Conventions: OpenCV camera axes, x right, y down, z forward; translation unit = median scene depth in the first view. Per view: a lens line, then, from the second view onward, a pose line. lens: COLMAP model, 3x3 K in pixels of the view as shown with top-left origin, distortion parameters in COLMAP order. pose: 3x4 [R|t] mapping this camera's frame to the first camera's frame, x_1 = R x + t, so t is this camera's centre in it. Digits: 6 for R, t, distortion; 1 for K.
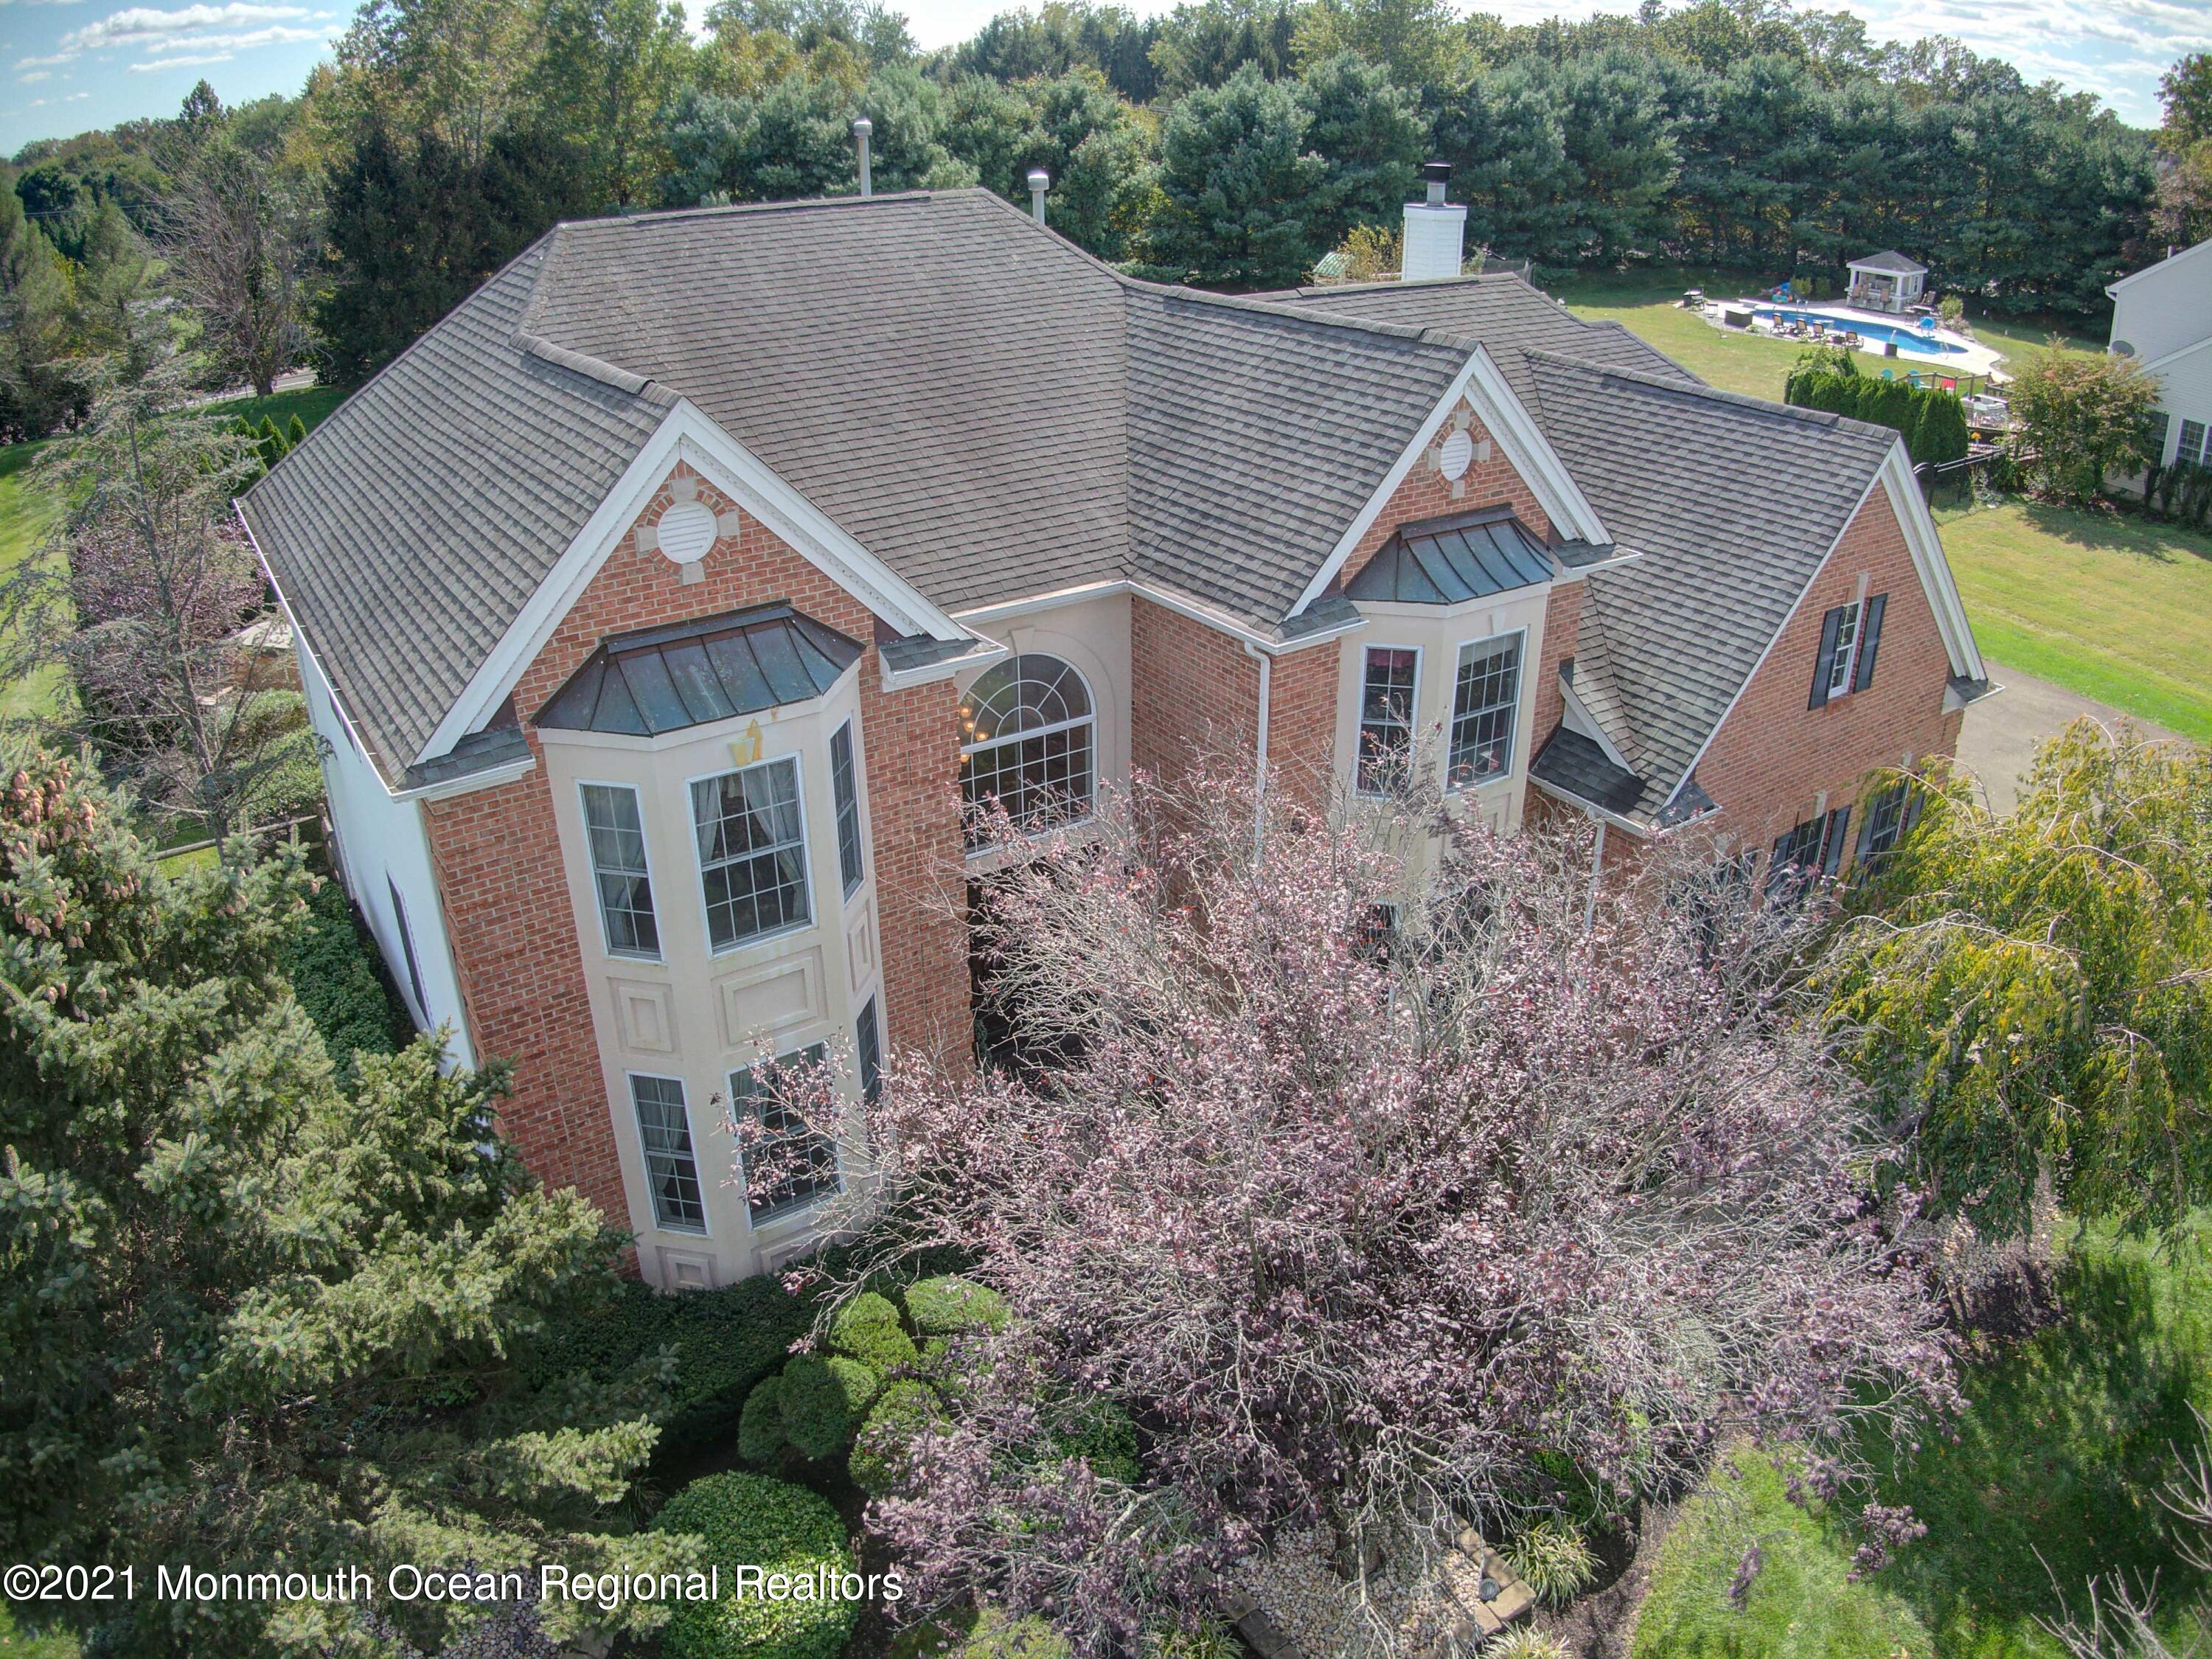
lens RADIAL K [[1596.9, 0, 1102.4], [0, 1596.9, 837.5], [0, 0, 1]] dist [-0.195593, 0.009482]
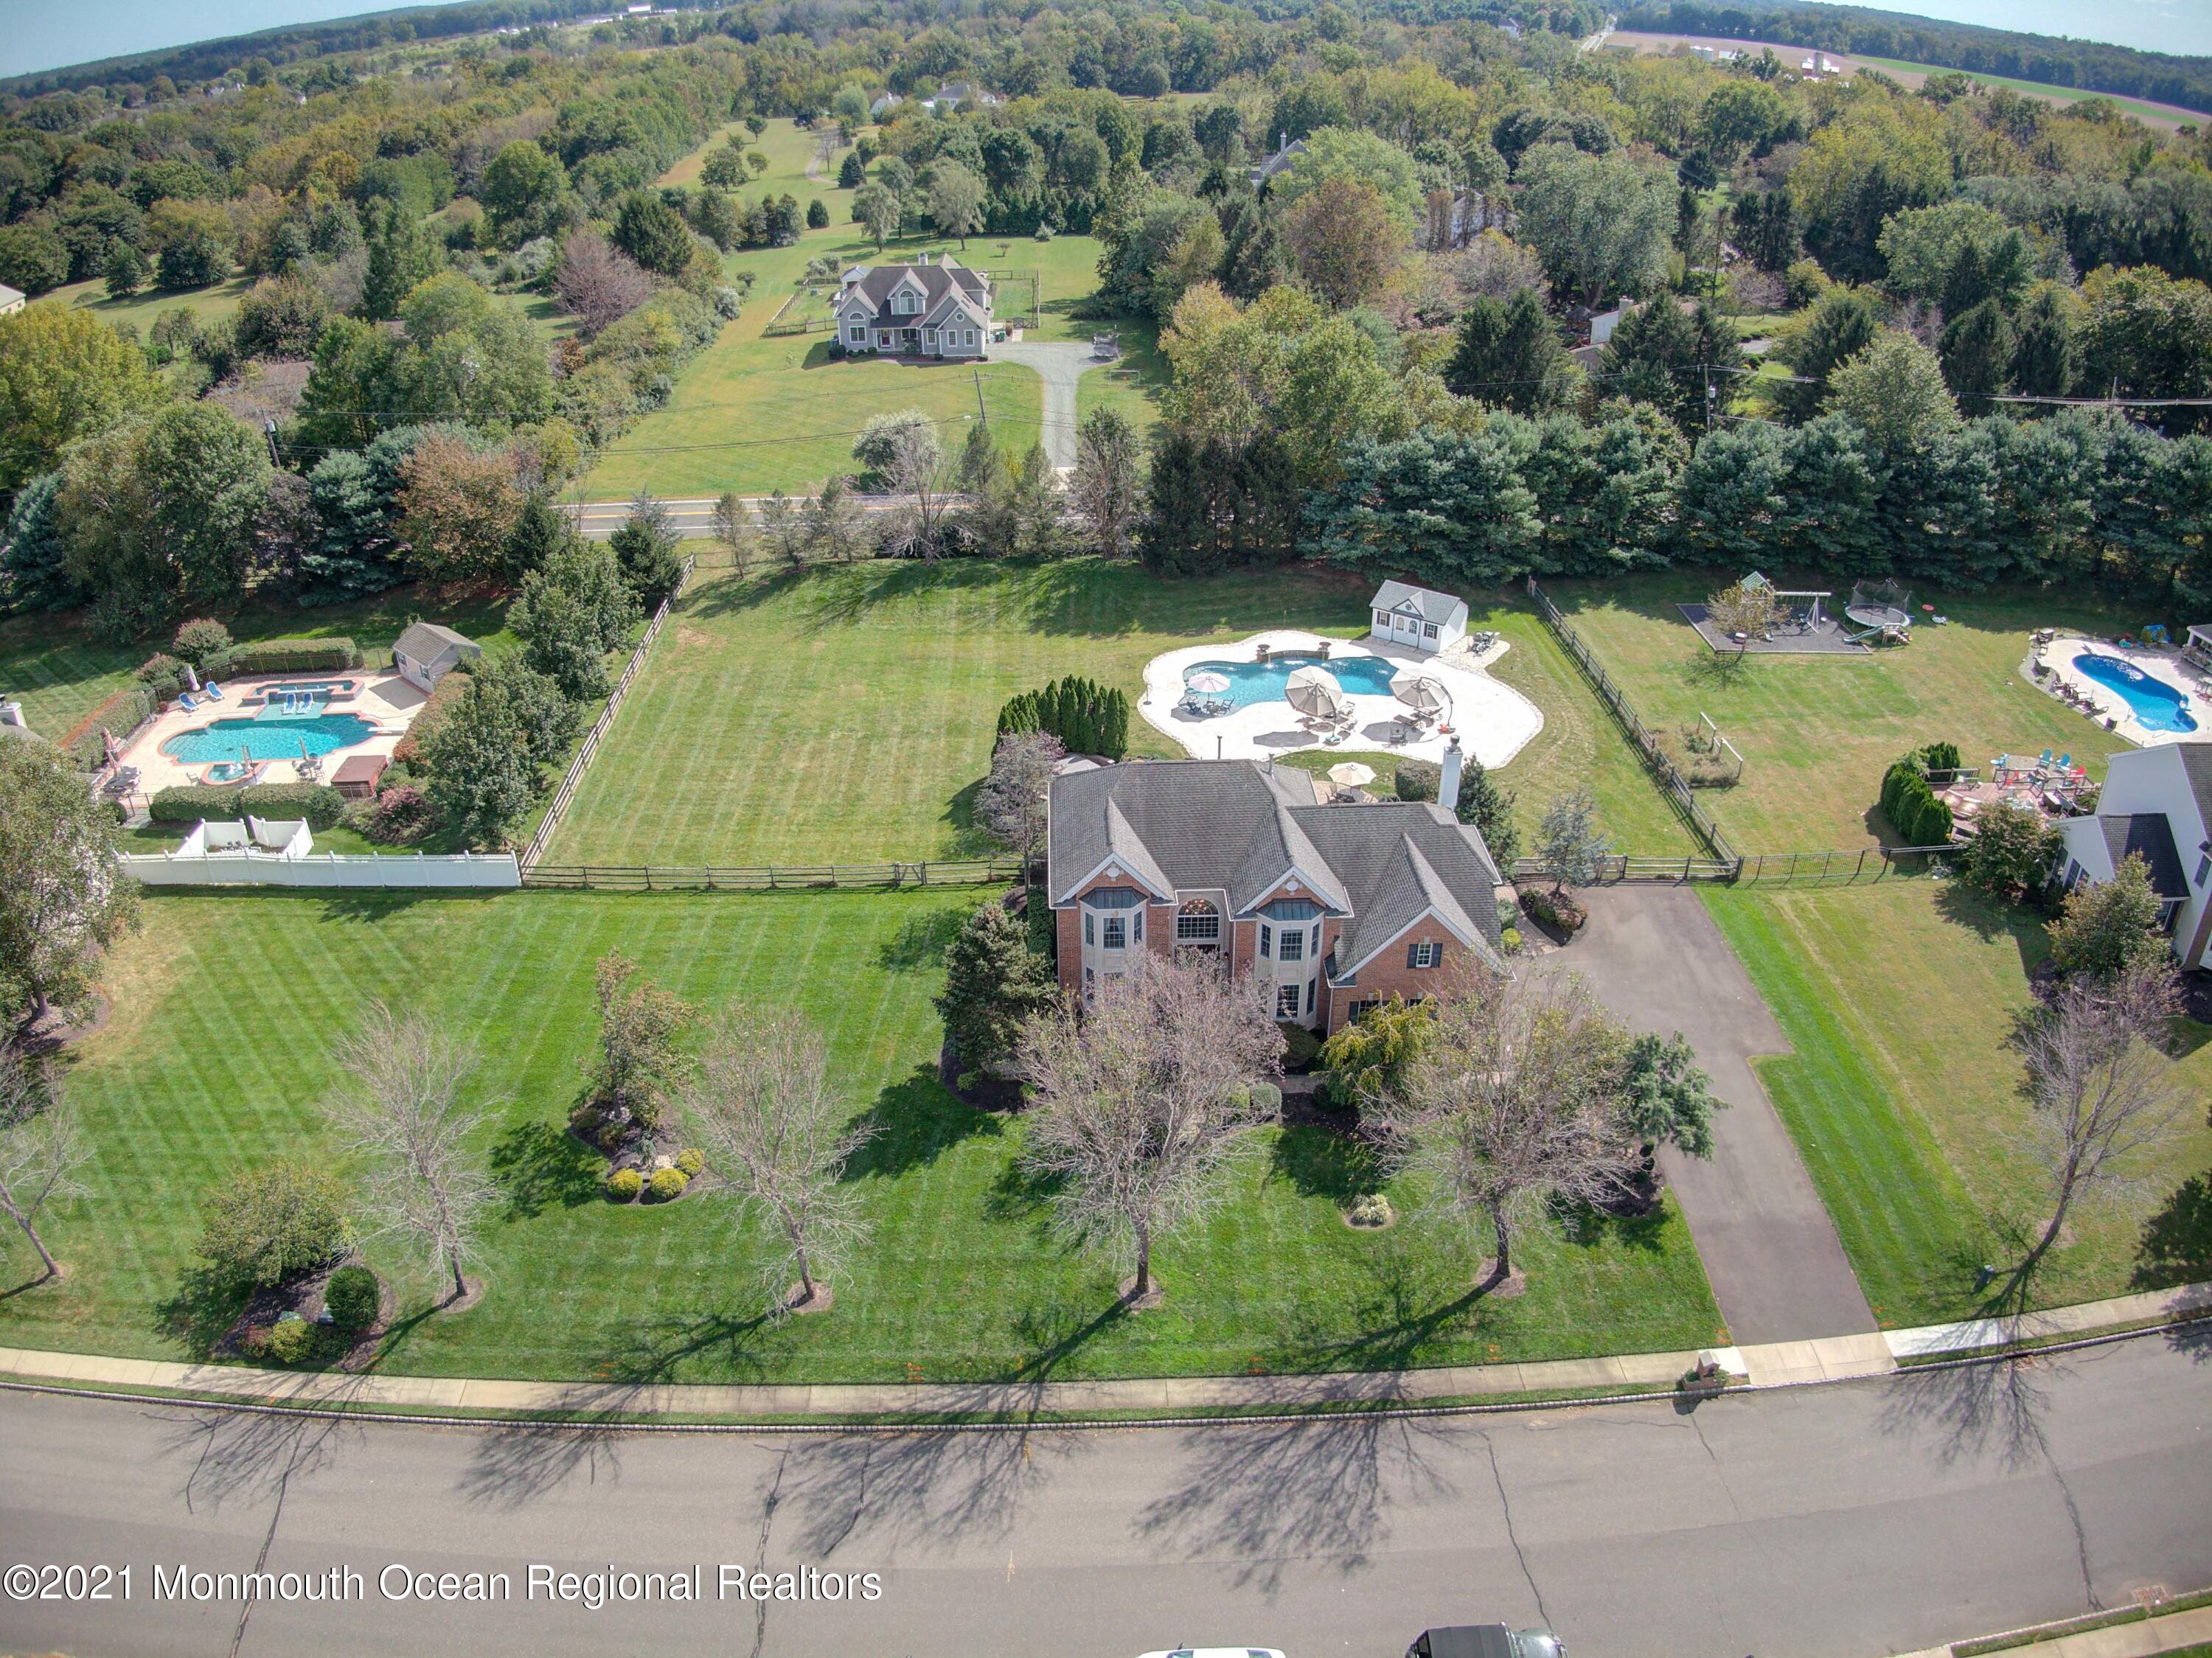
lens RADIAL K [[1587.8, 0, 1102.6], [0, 1587.8, 826.9], [0, 0, 1]] dist [-0.136743, -0.084193]
pose [[0.846591, 0.265878, -0.461078, 1.686915], [-0.235006, 0.964002, 0.124390, -0.797415], [0.477552, 0.003048, 0.878598, -2.950321]]
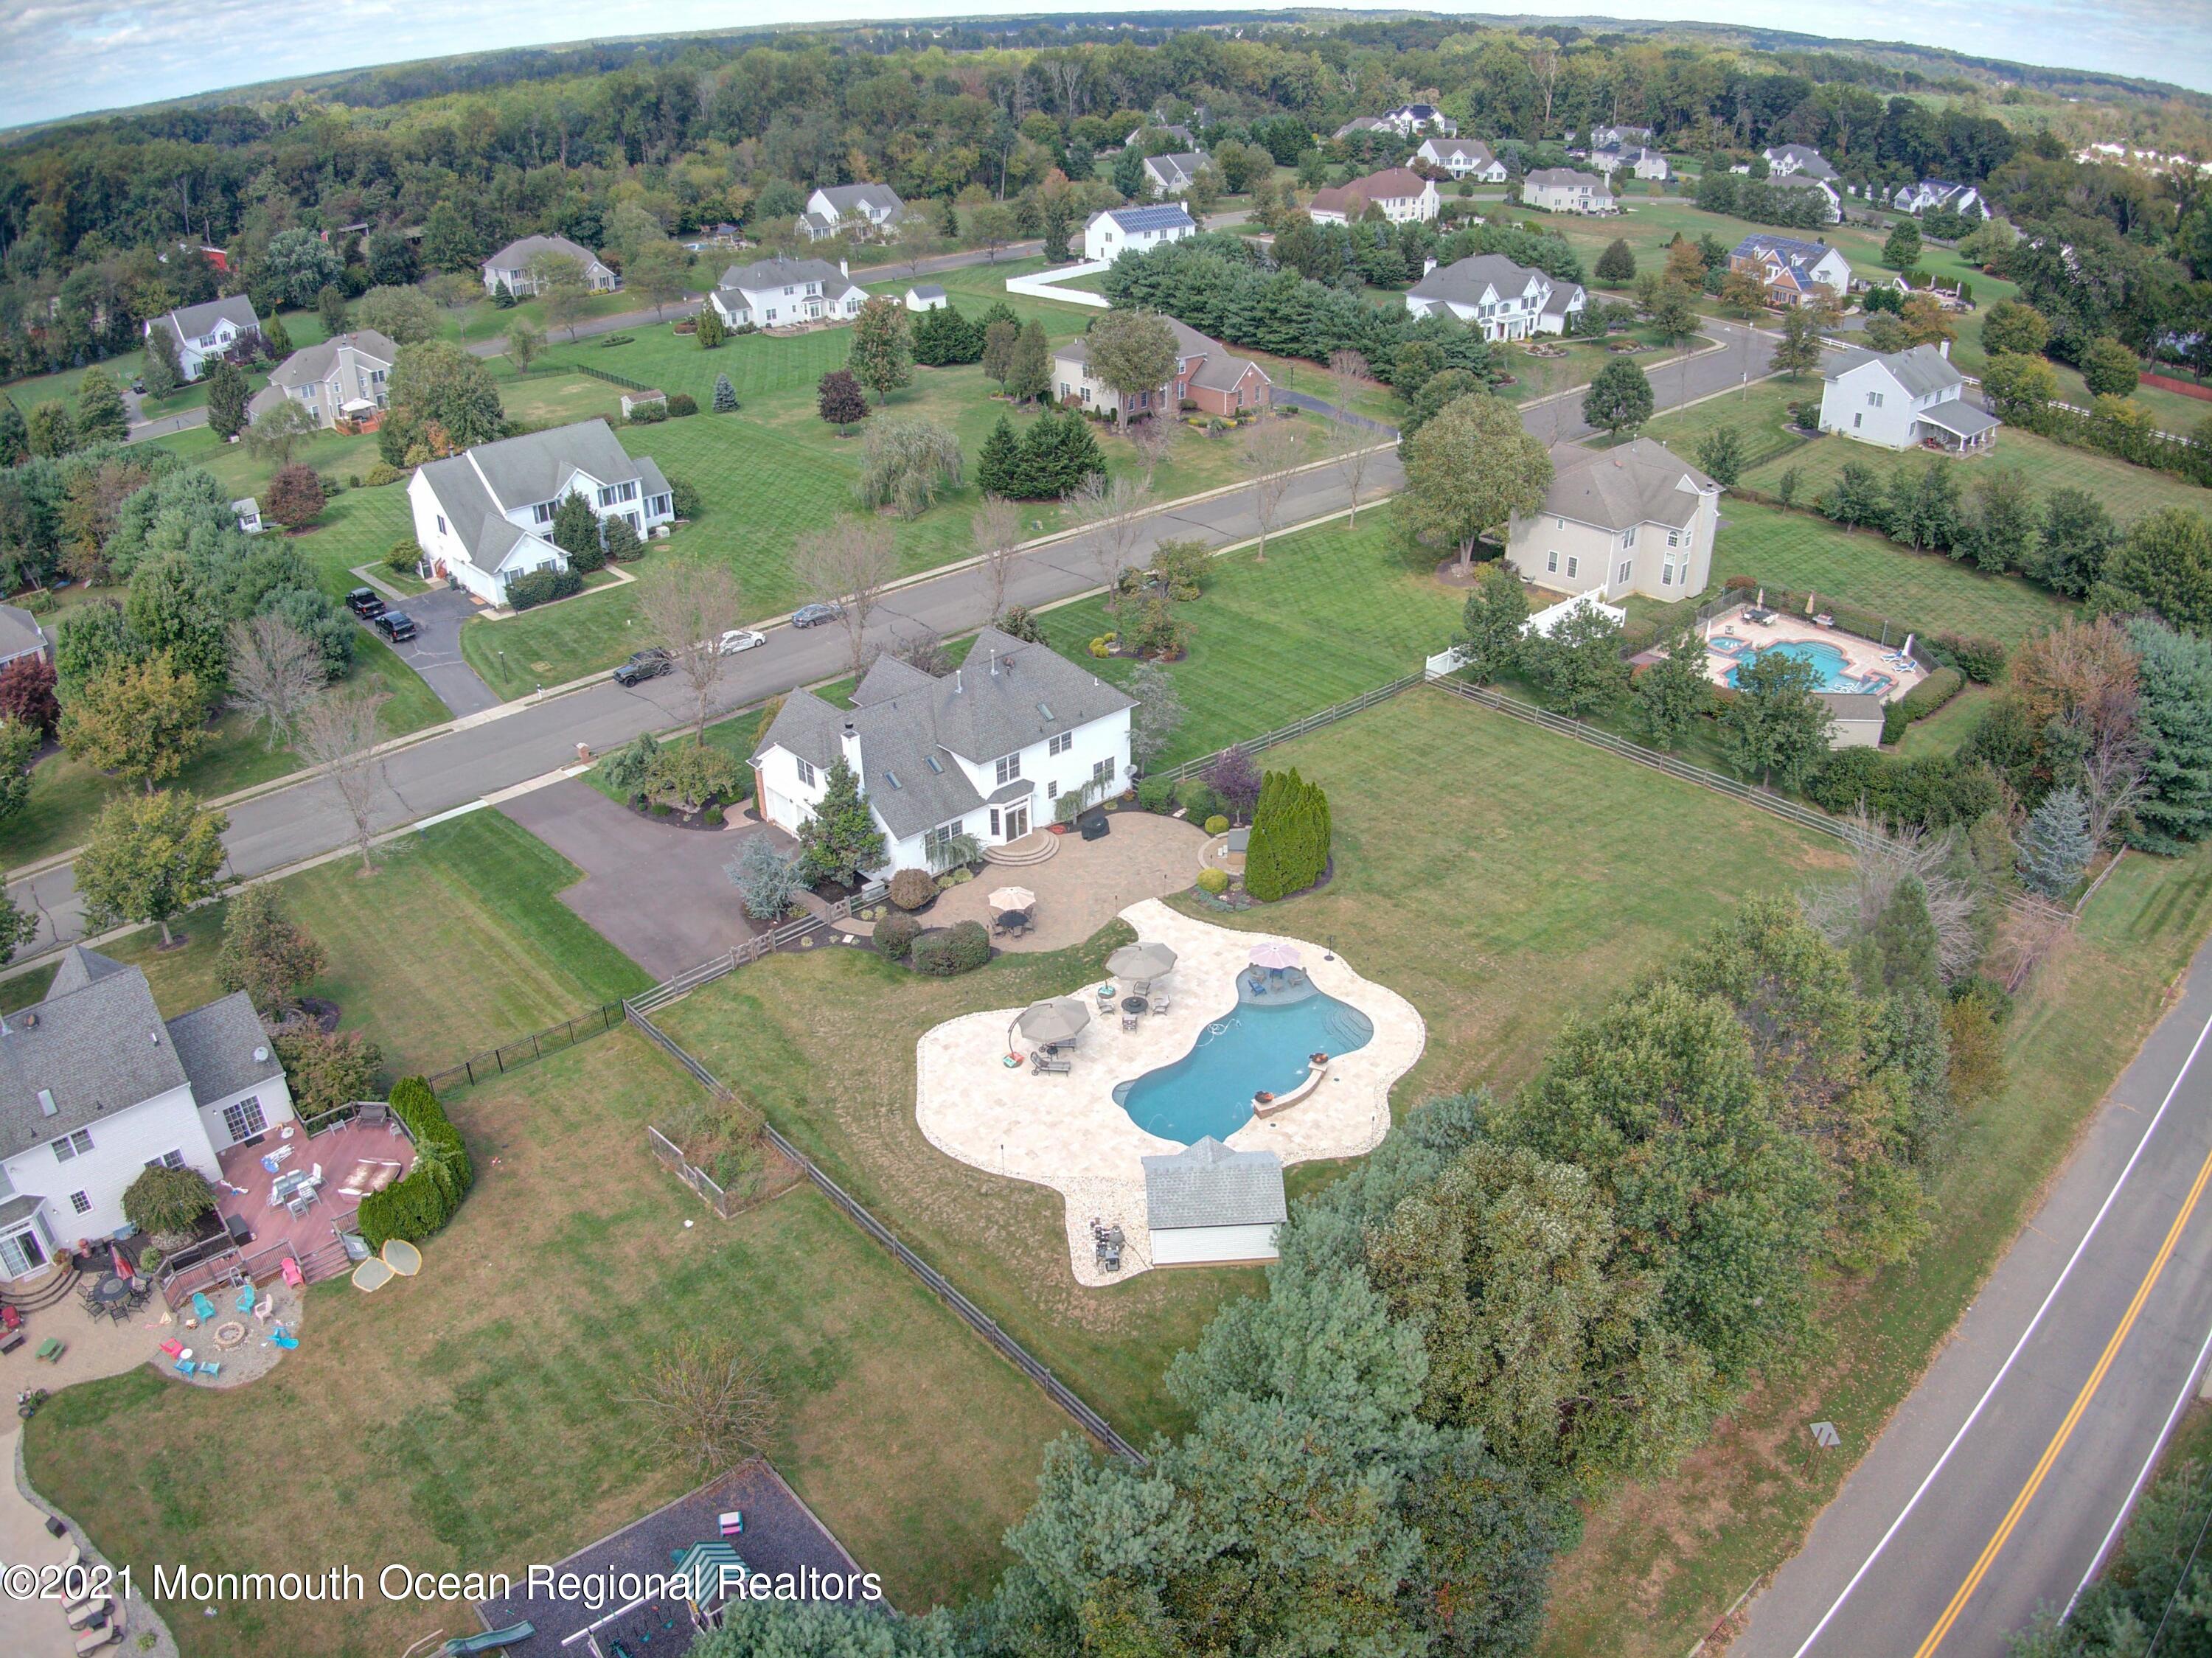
lens RADIAL K [[1580.0, 0, 1101.5], [0, 1580.0, 828.7], [0, 0, 1]] dist [-0.124816, -0.091768]
pose [[-0.989312, 0.085811, -0.117891, 0.161209], [-0.047428, 0.575167, 0.816660, -5.070452], [0.137885, 0.813523, -0.564949, 5.173249]]
